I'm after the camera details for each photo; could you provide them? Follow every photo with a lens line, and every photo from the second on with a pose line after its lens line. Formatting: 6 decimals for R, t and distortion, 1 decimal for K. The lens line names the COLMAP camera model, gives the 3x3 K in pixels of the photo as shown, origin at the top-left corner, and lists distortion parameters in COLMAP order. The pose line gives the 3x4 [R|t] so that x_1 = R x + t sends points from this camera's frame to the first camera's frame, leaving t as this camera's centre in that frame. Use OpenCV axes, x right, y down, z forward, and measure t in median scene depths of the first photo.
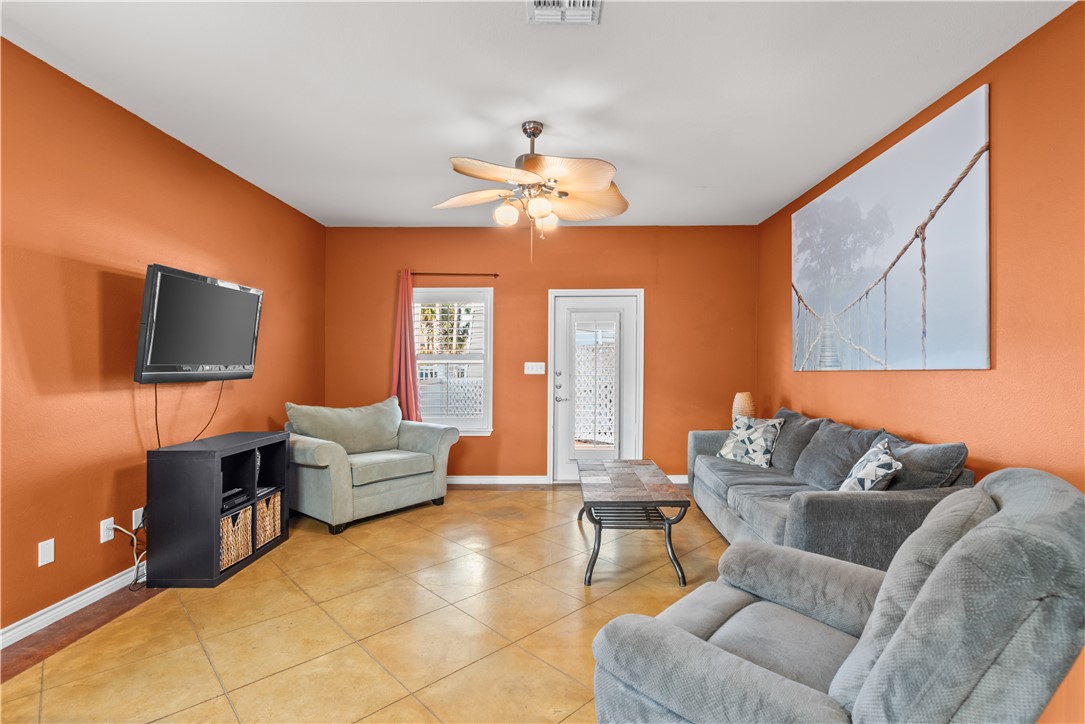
lens RADIAL K [[487.5, 0, 561.3], [0, 487.5, 375.7], [0, 0, 1]] dist [-0.003327, -0.000189]
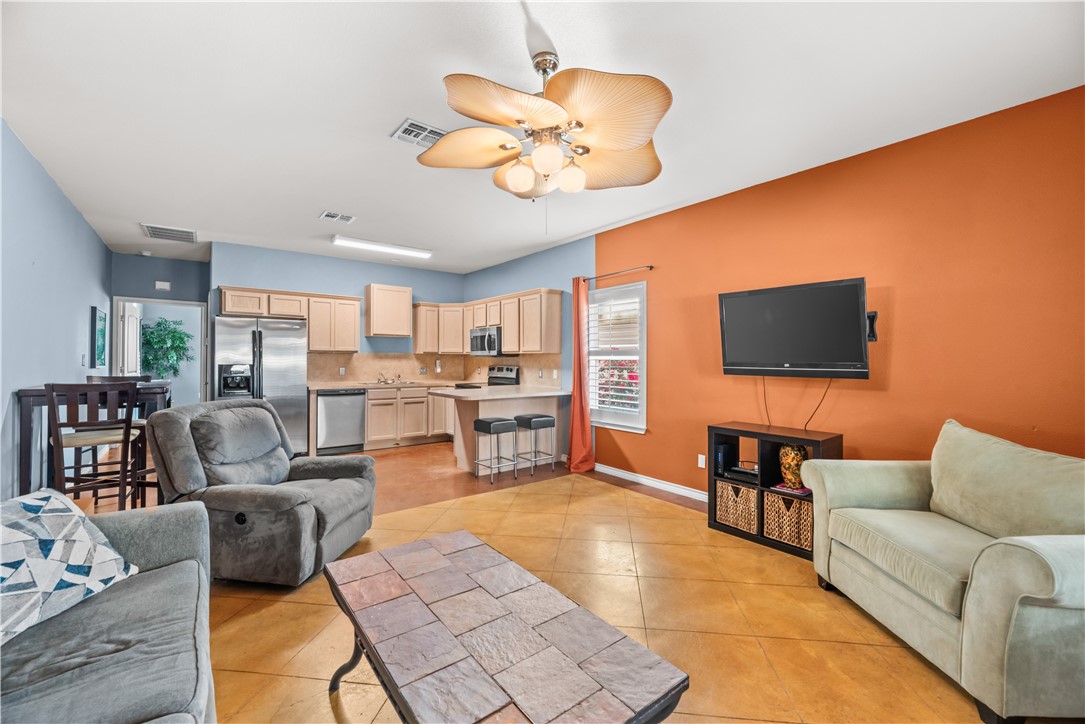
lens RADIAL K [[439.2, 0, 542.5], [0, 439.2, 362.0], [0, 0, 1]] dist [0.003437, 0.000106]
pose [[-0.785673, 0.002620, -0.618637, 0.297852], [-0.018775, 0.999429, 0.028077, -0.034654], [0.618357, 0.033674, -0.785175, 1.237128]]
